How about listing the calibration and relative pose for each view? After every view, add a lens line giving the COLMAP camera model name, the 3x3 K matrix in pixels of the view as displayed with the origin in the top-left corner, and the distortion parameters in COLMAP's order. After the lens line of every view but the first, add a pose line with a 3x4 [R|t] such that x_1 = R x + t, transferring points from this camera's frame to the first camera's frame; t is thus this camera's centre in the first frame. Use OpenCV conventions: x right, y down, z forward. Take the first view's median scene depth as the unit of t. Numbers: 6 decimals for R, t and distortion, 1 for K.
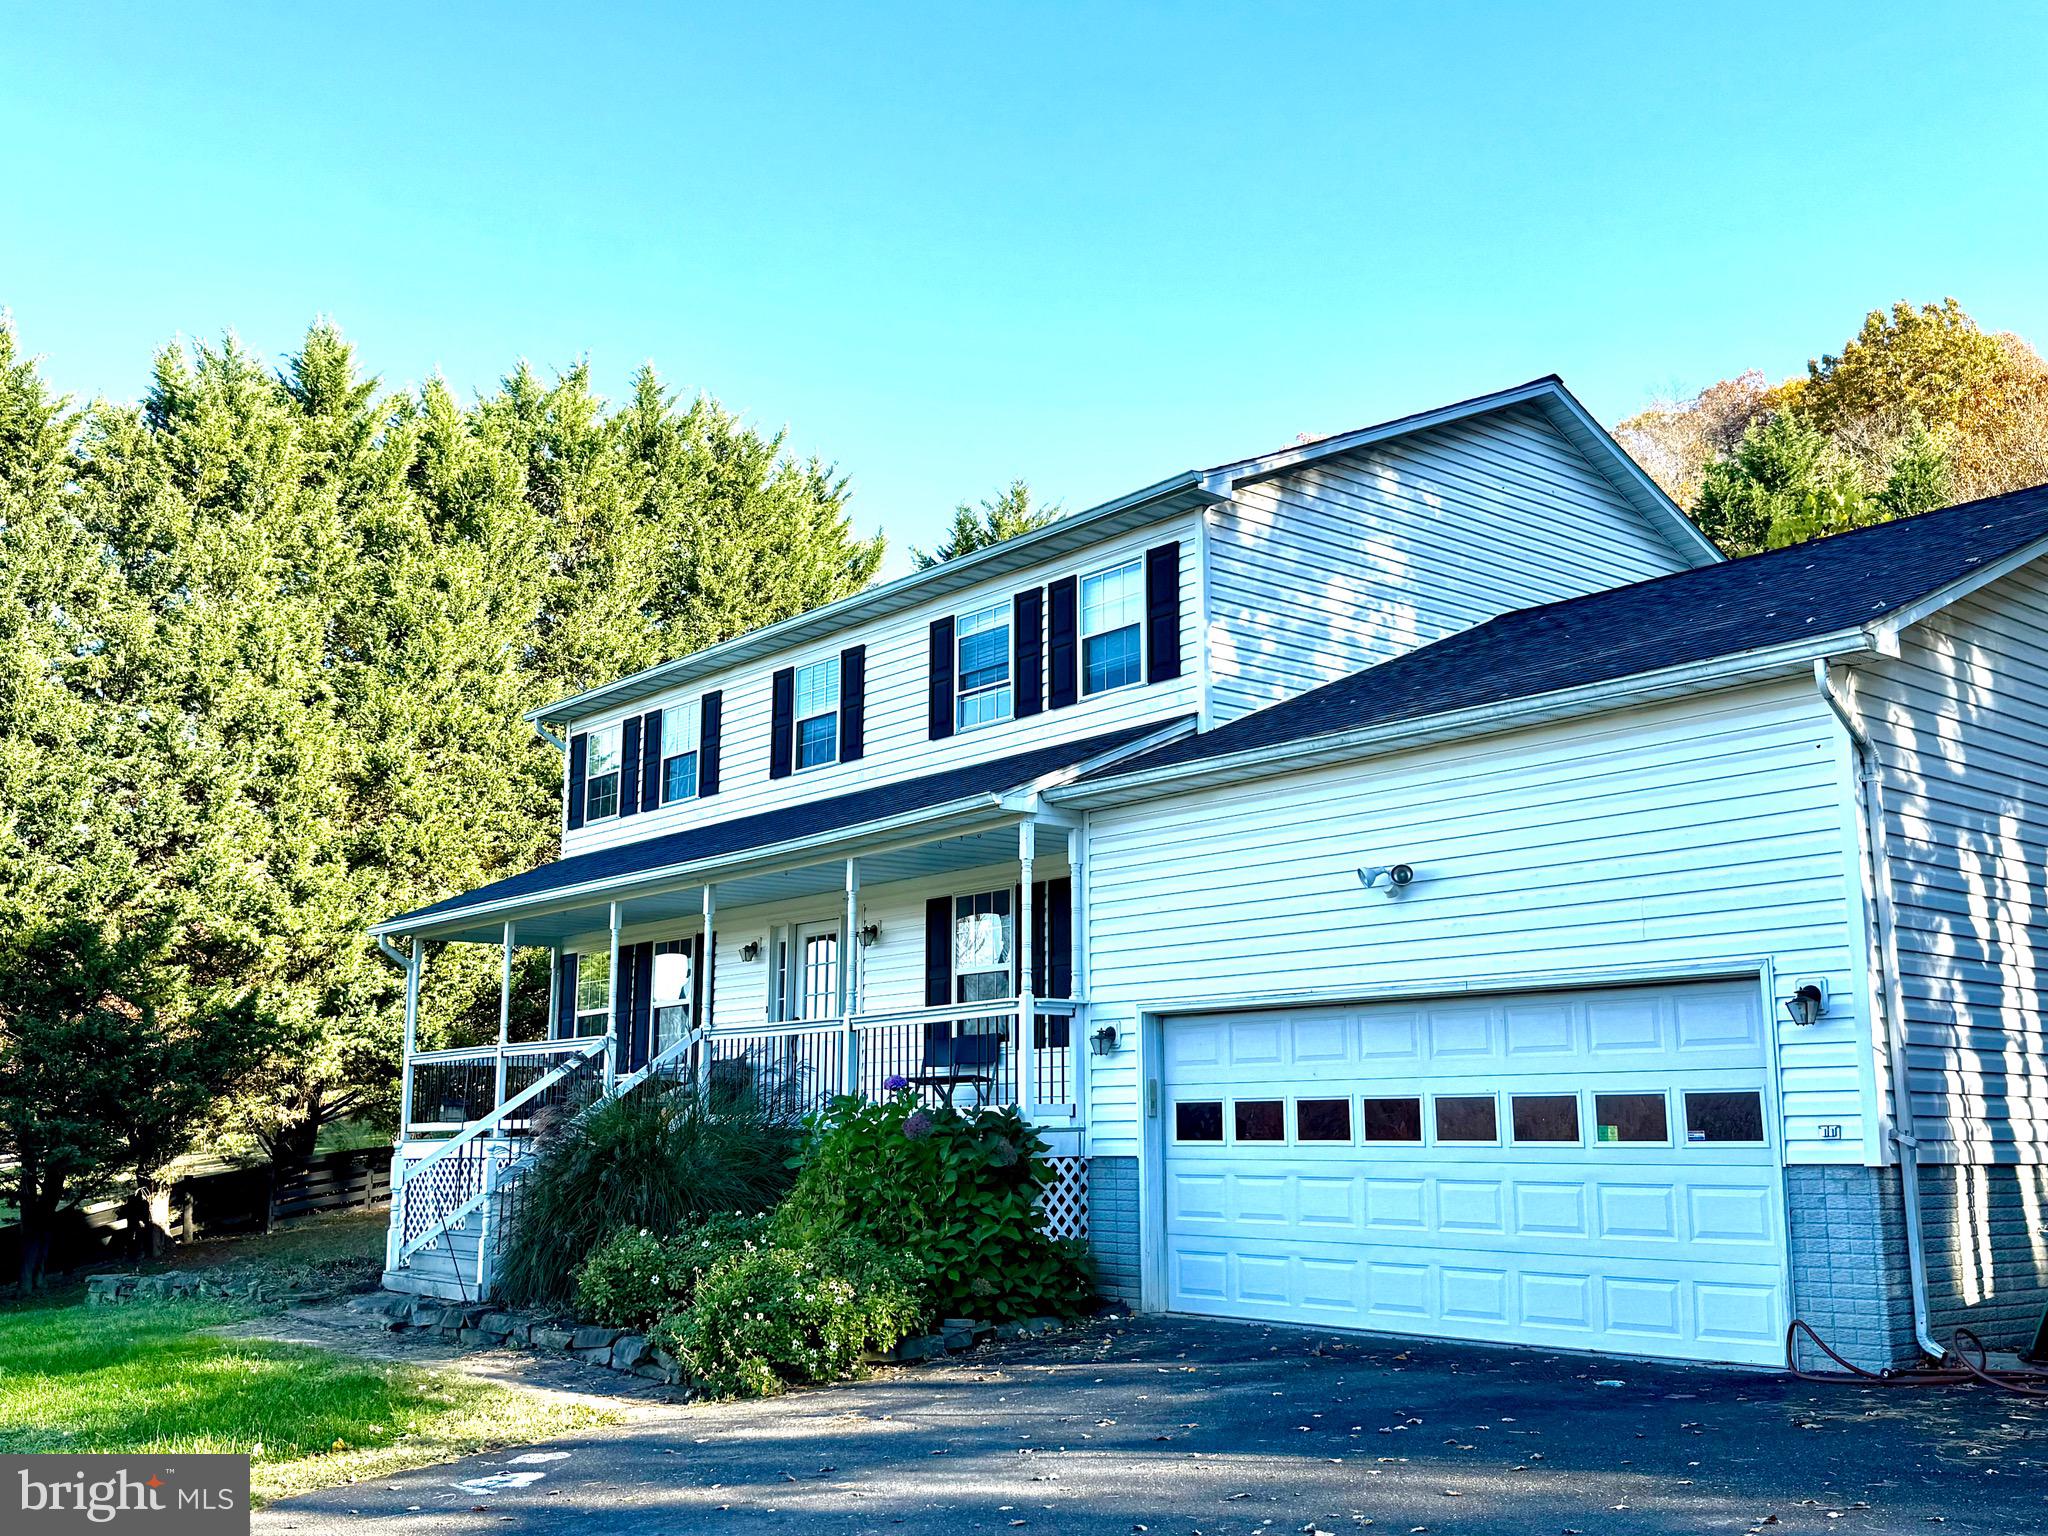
lens RADIAL K [[2041.2, 0, 1024.0], [0, 2041.2, 768.0], [0, 0, 1]] dist [0.194127, -0.521901]
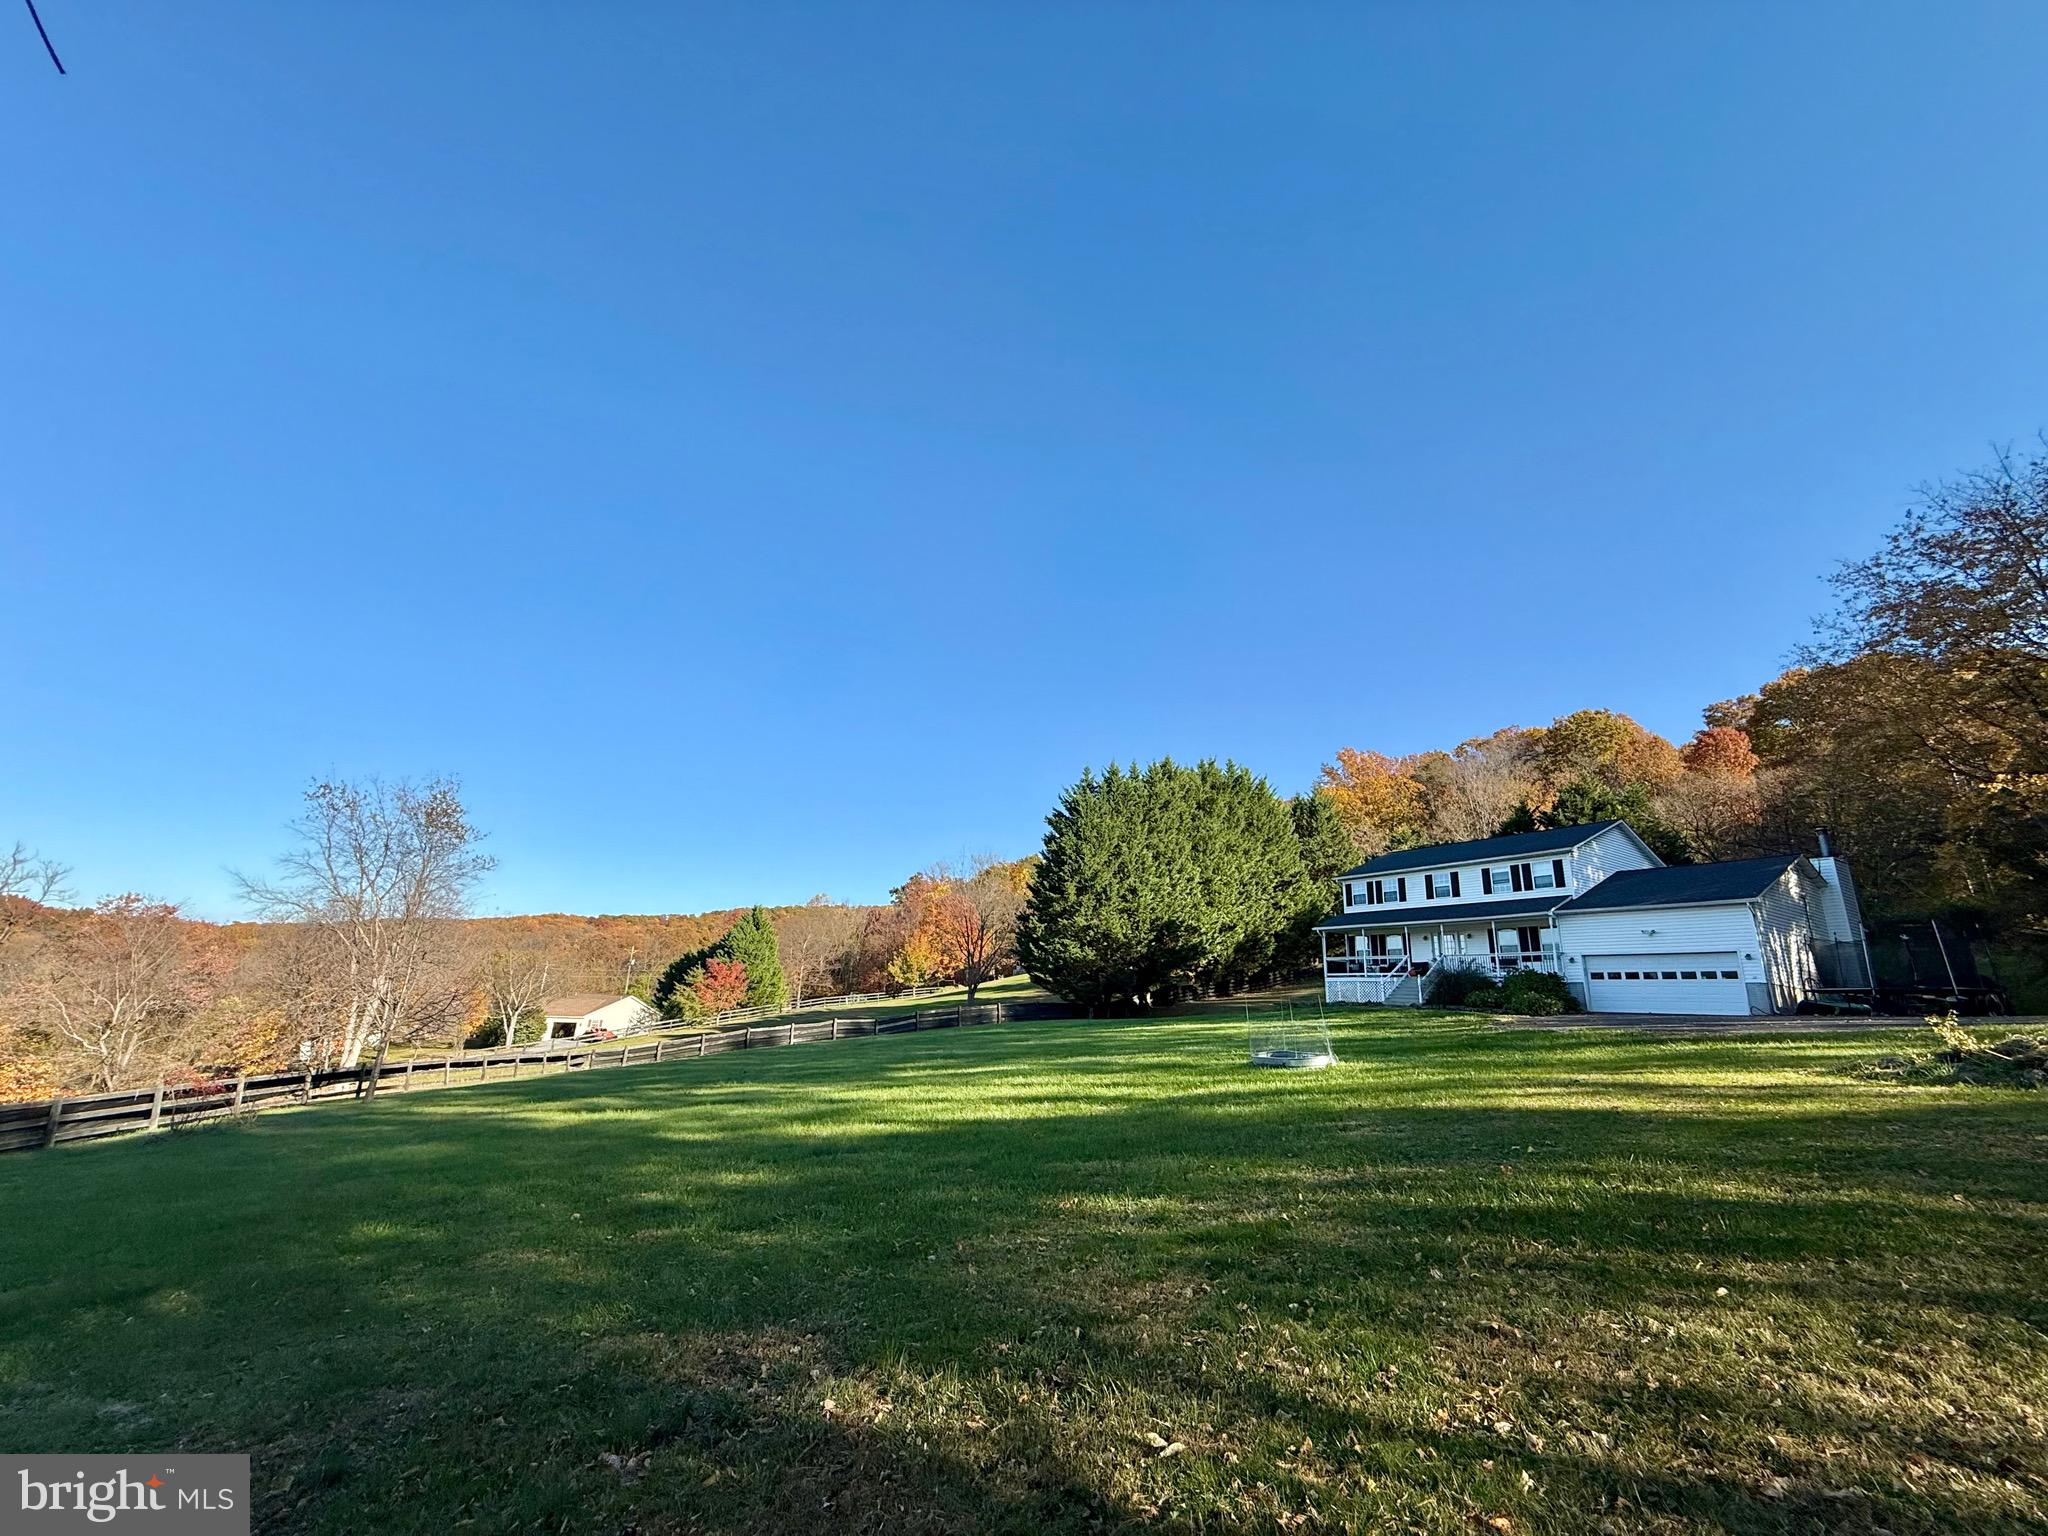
lens RADIAL K [[831.6, 0, 1024.0], [0, 831.6, 768.0], [0, 0, 1]] dist [-0.000824, -0.000002]
pose [[0.989200, 0.006785, -0.146414, -0.834677], [-0.021400, 0.994909, -0.098476, -0.094091], [0.145001, 0.100546, 0.984310, -1.085637]]
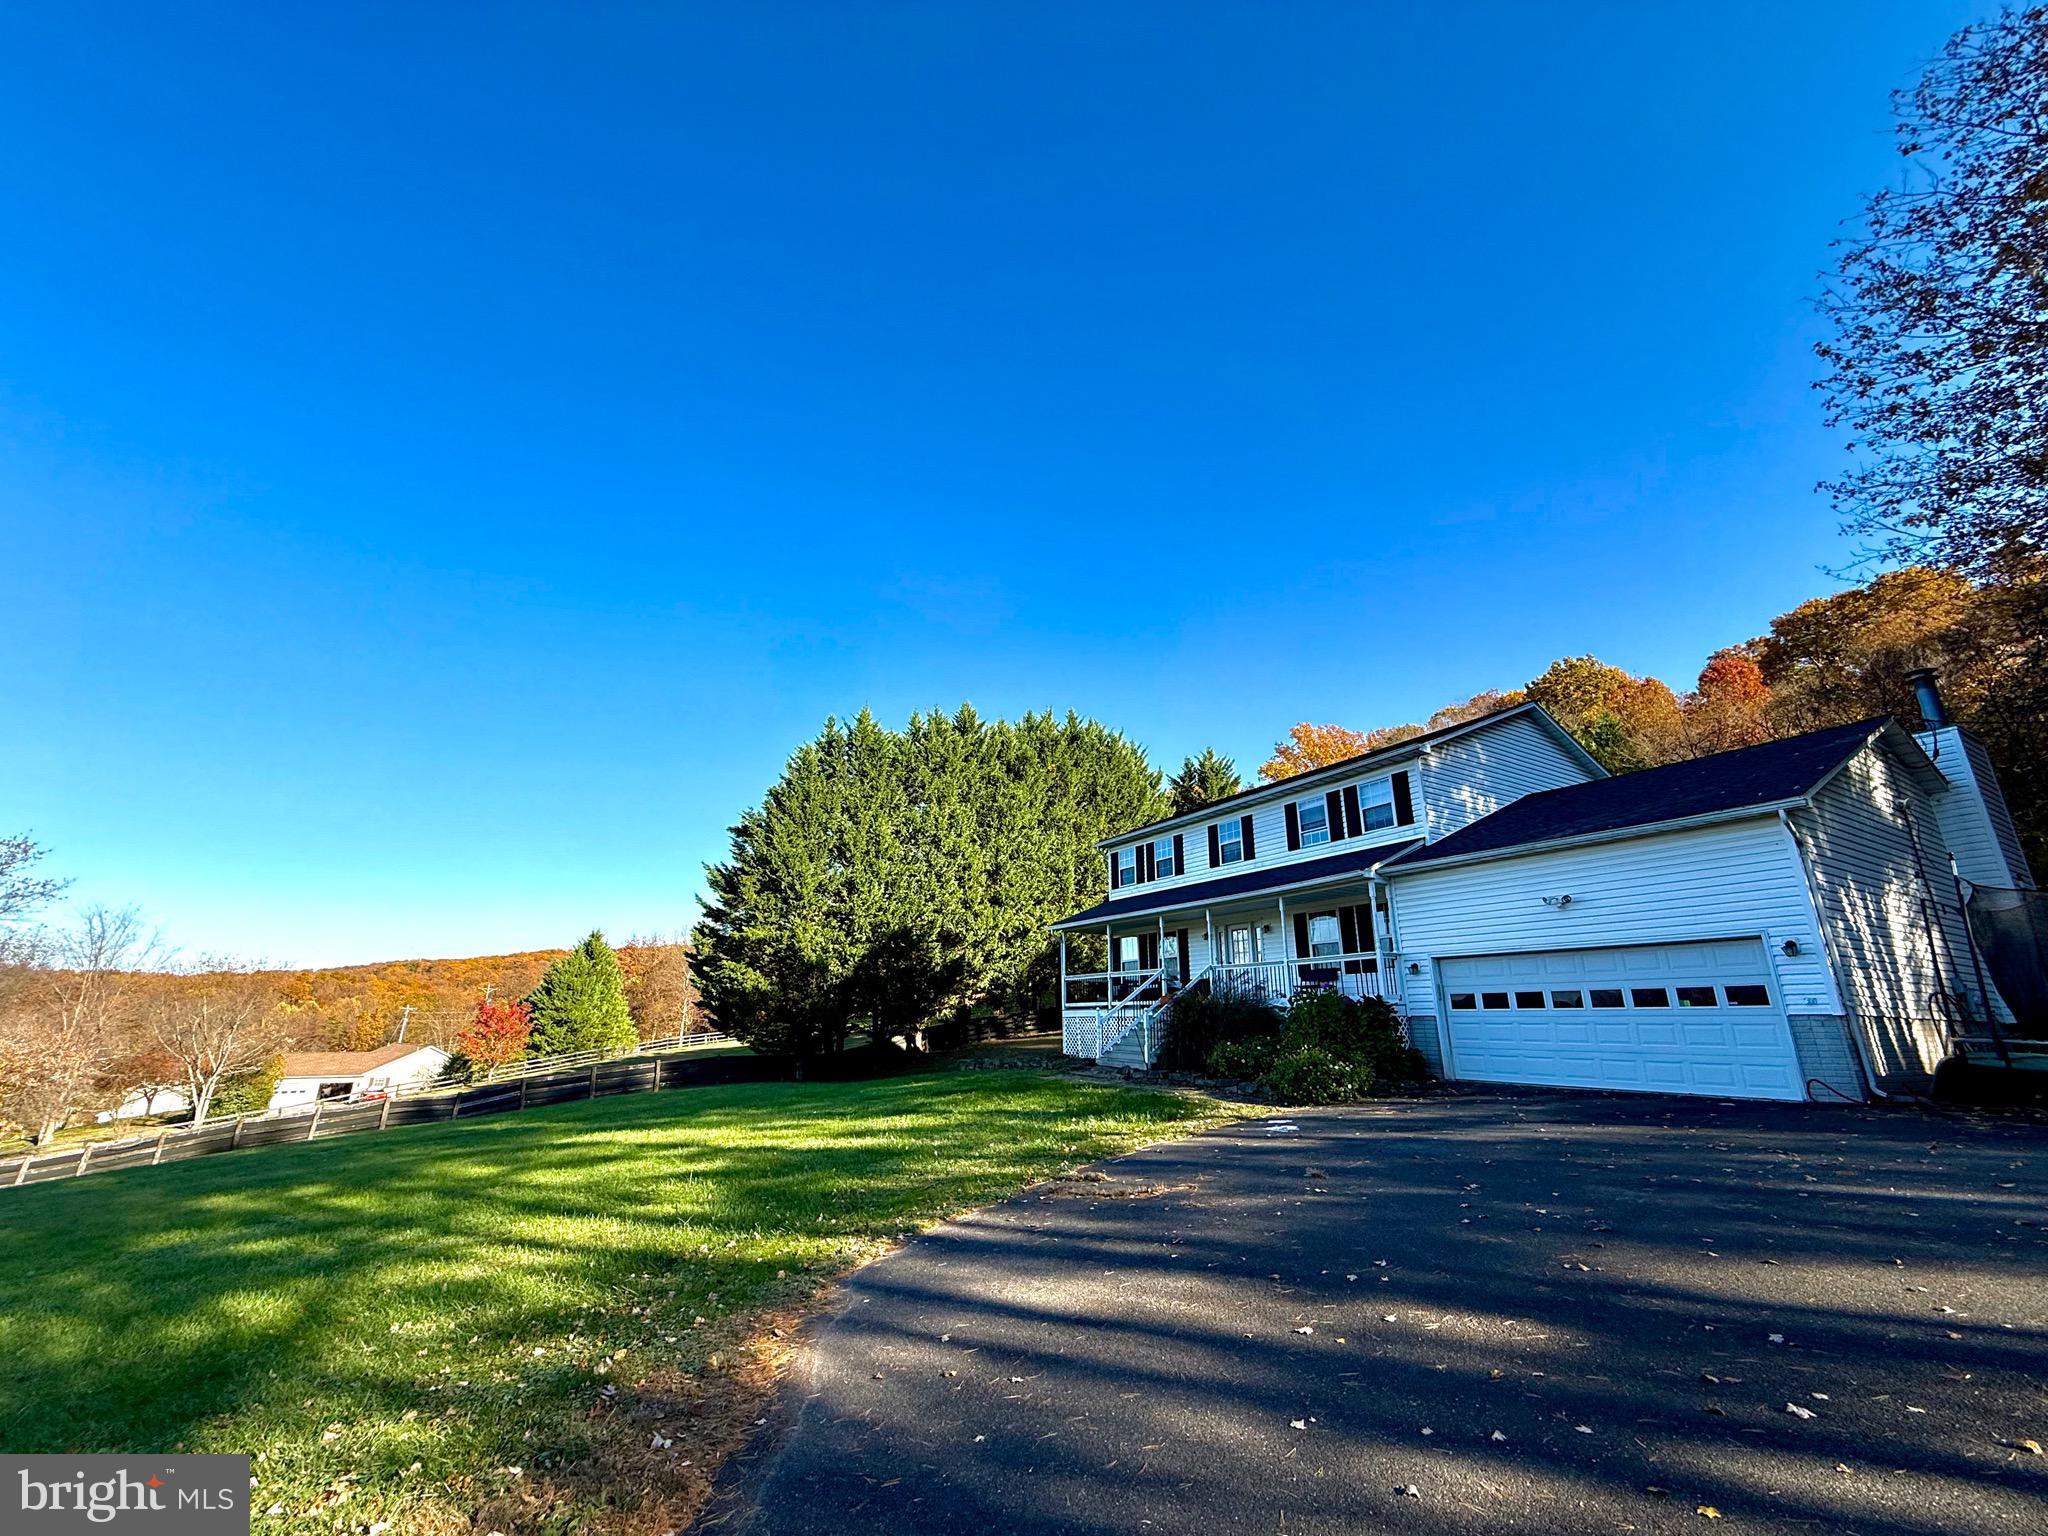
lens RADIAL K [[831.6, 0, 1024.0], [0, 831.6, 768.0], [0, 0, 1]] dist [-0.000824, -0.000002]
pose [[0.986714, -0.039630, -0.157557, -0.210096], [0.021219, 0.992922, -0.116861, -0.002319], [0.161073, 0.111965, 0.980571, -0.085291]]
